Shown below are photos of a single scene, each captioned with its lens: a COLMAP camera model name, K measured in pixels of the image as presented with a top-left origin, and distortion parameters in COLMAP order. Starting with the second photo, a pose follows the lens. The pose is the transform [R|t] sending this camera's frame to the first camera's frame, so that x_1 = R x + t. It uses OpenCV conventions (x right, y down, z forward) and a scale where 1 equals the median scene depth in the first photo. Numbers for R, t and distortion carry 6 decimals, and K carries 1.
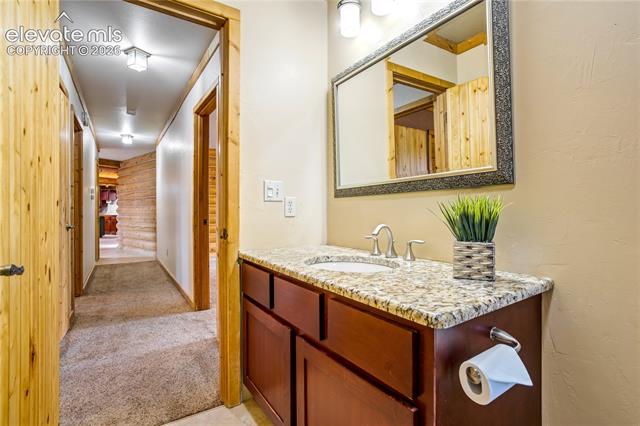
lens RADIAL K [[300.9, 0, 323.5], [0, 300.9, 209.6], [0, 0, 1]] dist [-0.042536, 0.022865]
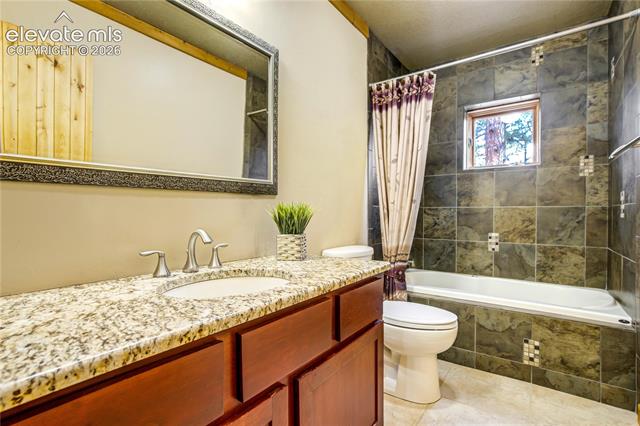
lens RADIAL K [[298.4, 0, 322.6], [0, 298.4, 216.2], [0, 0, 1]] dist [-0.038665, 0.019502]
pose [[-0.319012, 0.000825, 0.947750, -0.896389], [0.000870, 0.999999, -0.000578, 0.020392], [-0.947750, 0.000640, -0.319012, 1.316883]]
